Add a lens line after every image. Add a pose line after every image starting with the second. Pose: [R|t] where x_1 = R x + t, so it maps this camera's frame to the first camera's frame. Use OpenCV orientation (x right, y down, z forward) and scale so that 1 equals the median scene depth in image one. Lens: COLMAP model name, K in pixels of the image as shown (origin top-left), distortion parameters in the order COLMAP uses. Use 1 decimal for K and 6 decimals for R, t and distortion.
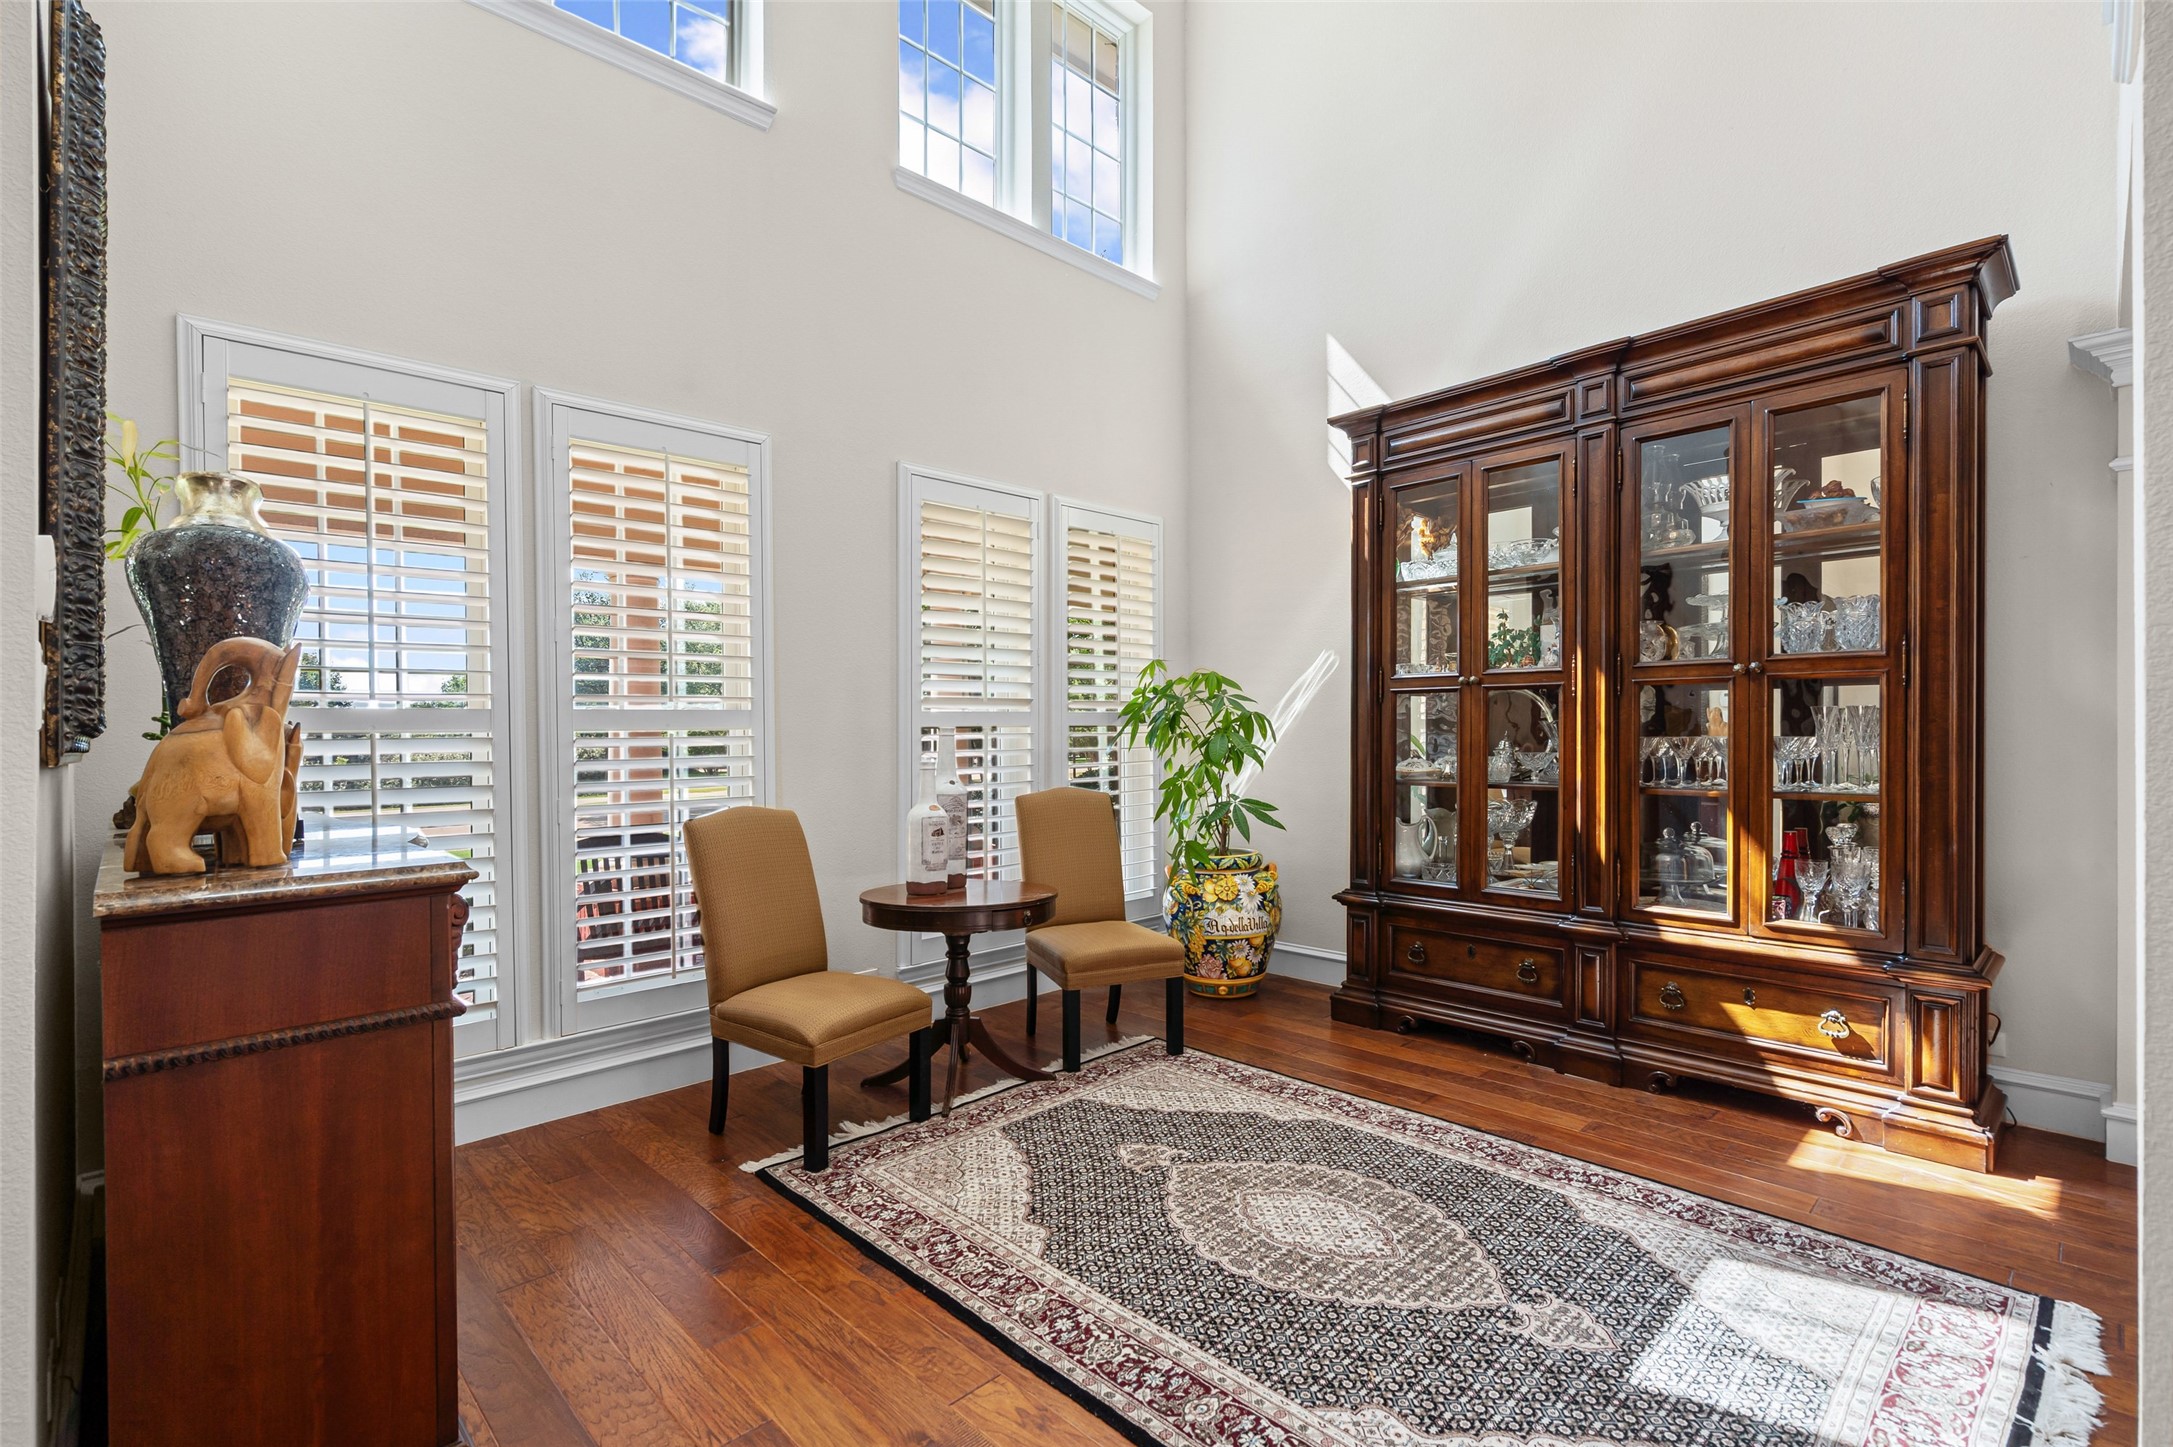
lens RADIAL K [[987.1, 0, 1080.8], [0, 987.1, 754.6], [0, 0, 1]] dist [-0.000636, 0.000308]
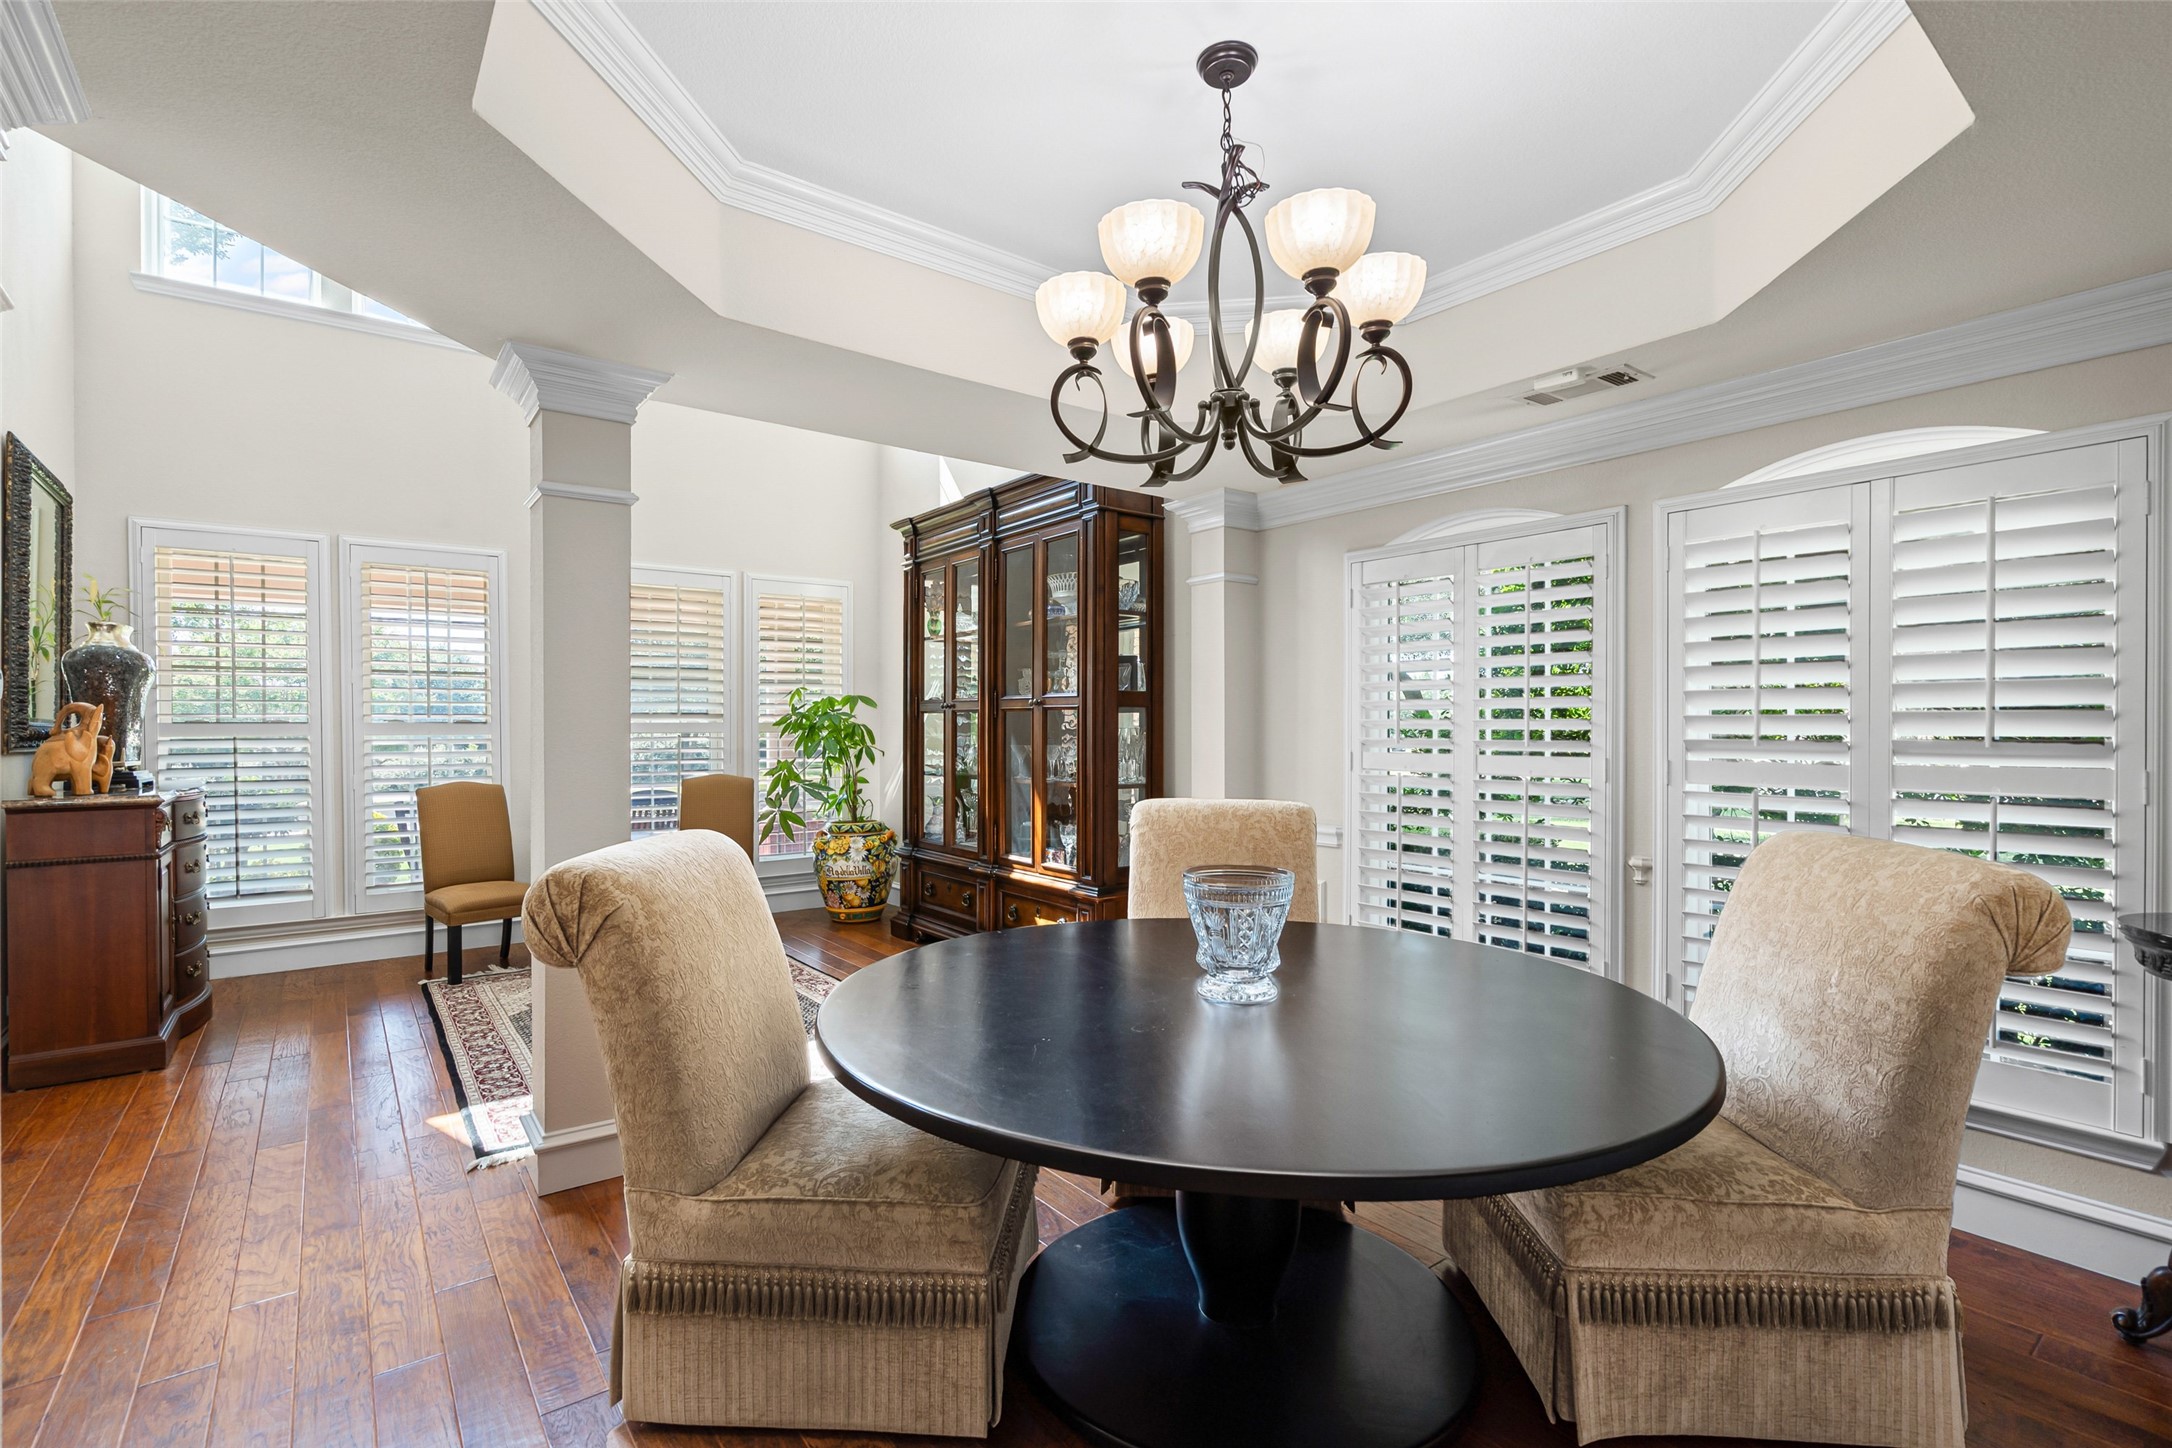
lens RADIAL K [[986.7, 0, 1080.3], [0, 986.7, 755.1], [0, 0, 1]] dist [-0.000636, 0.000308]
pose [[0.993251, 0.012229, -0.115340, 0.710649], [-0.011497, 0.999909, 0.007008, -0.012419], [0.115415, -0.005634, 0.993301, -0.428124]]
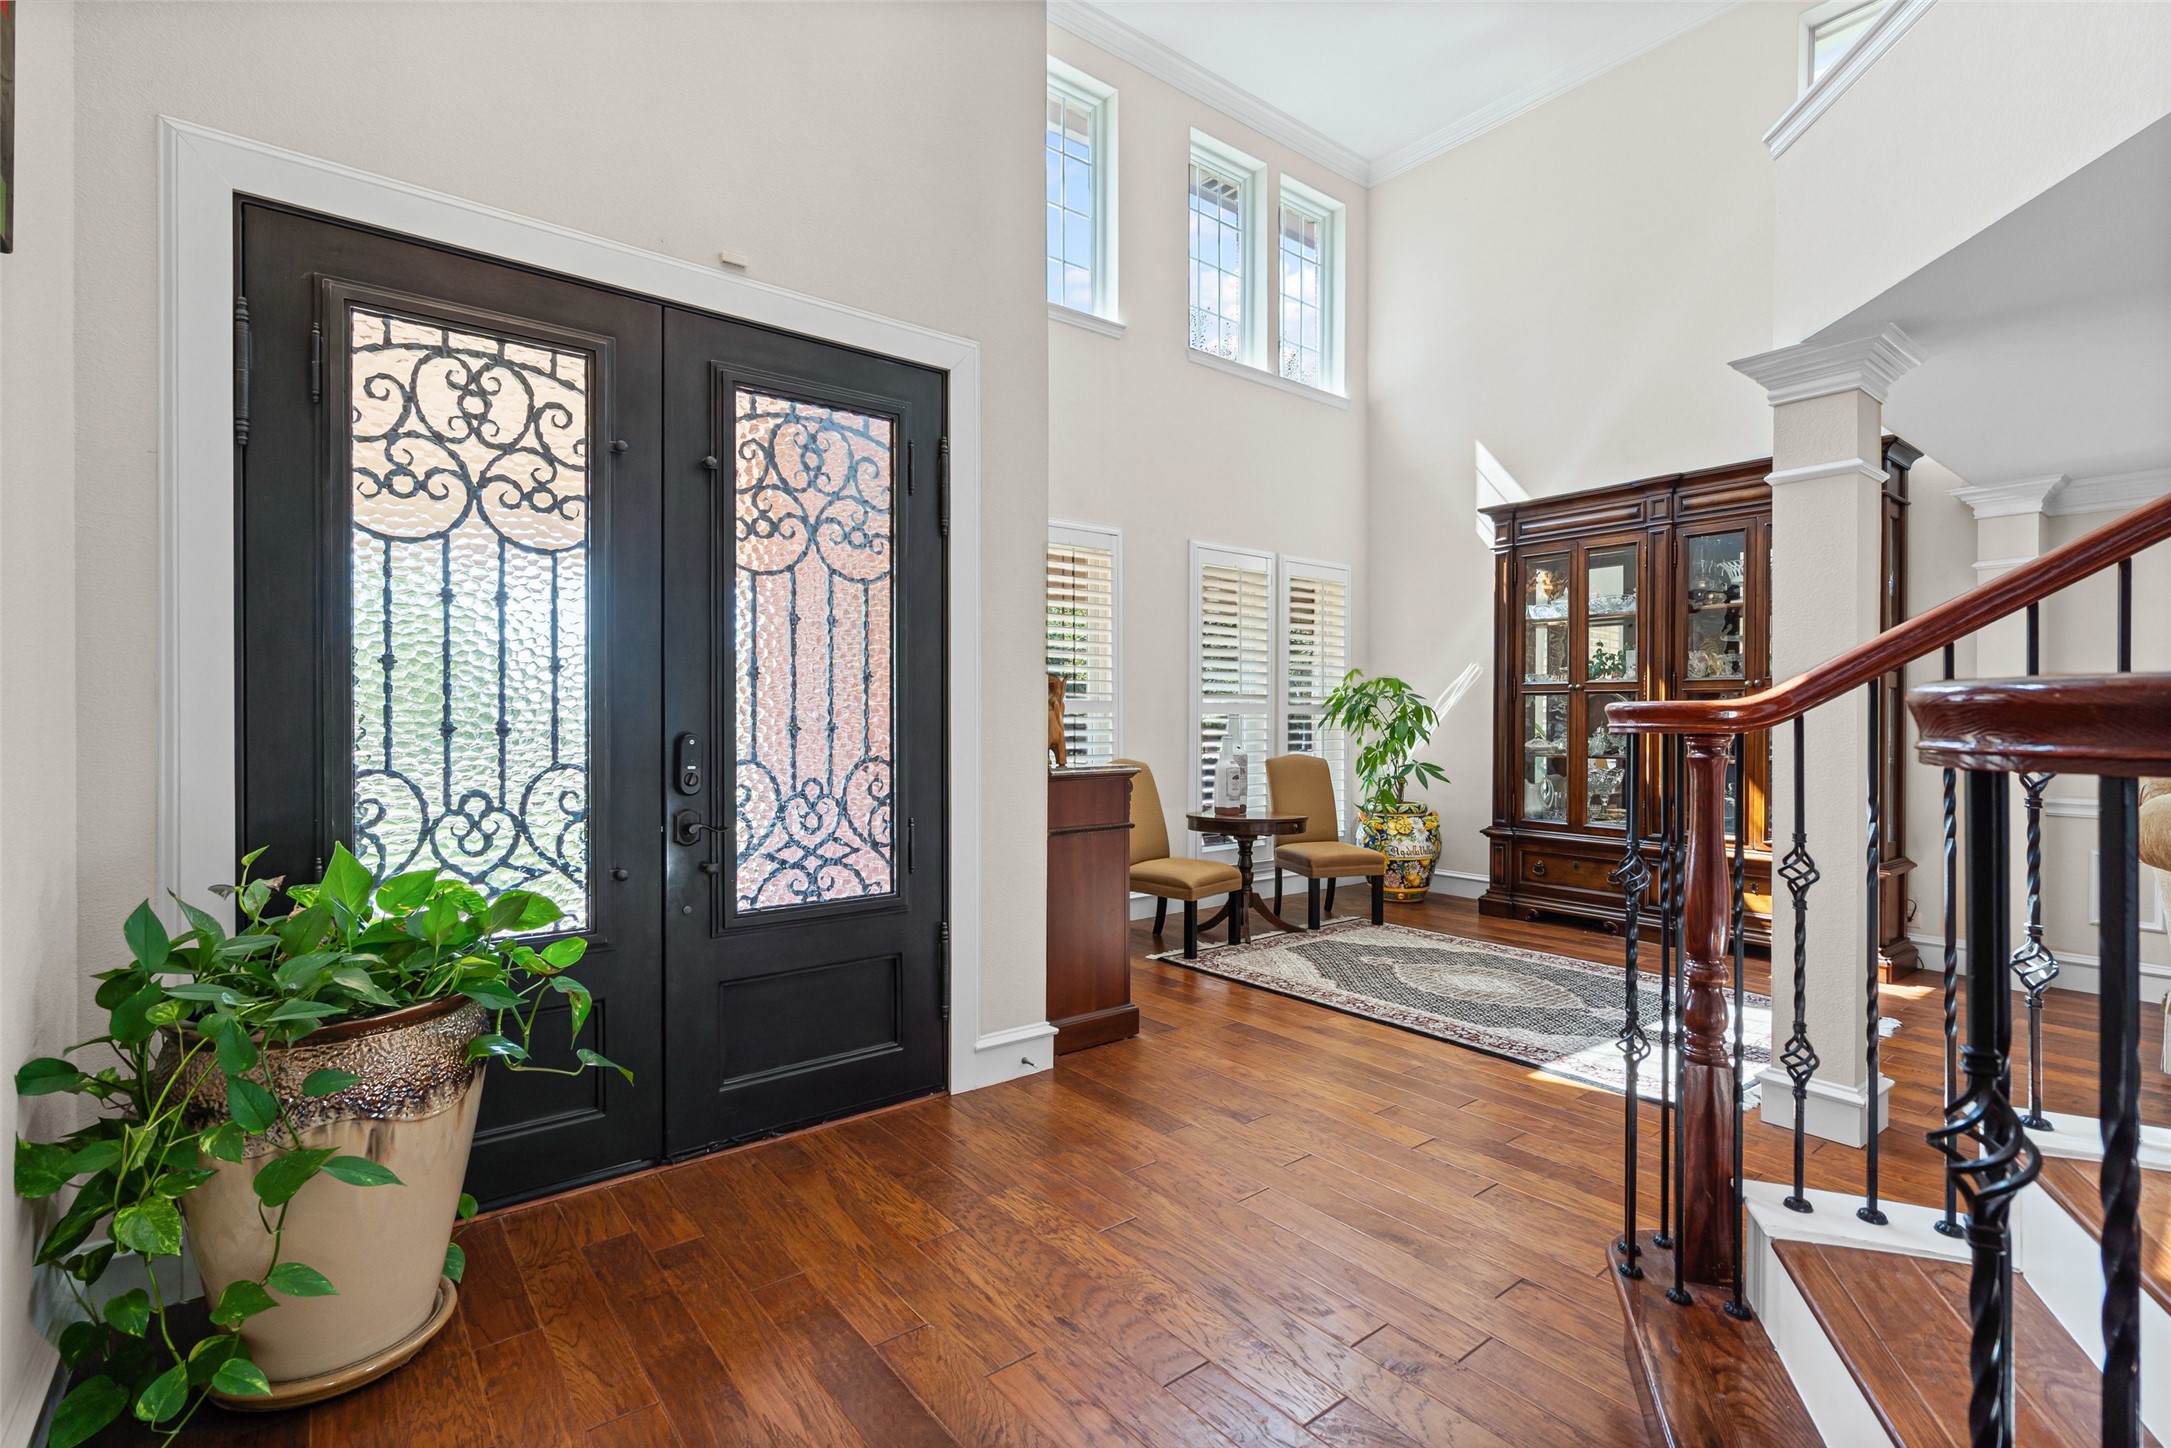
lens RADIAL K [[996.4, 0, 1088.5], [0, 996.4, 716.3], [0, 0, 1]] dist [0.000586, 0.001057]
pose [[0.995210, 0.013466, -0.096828, -0.191181], [-0.016002, 0.999548, -0.025453, 0.019529], [0.096442, 0.026880, 0.994976, -0.560623]]
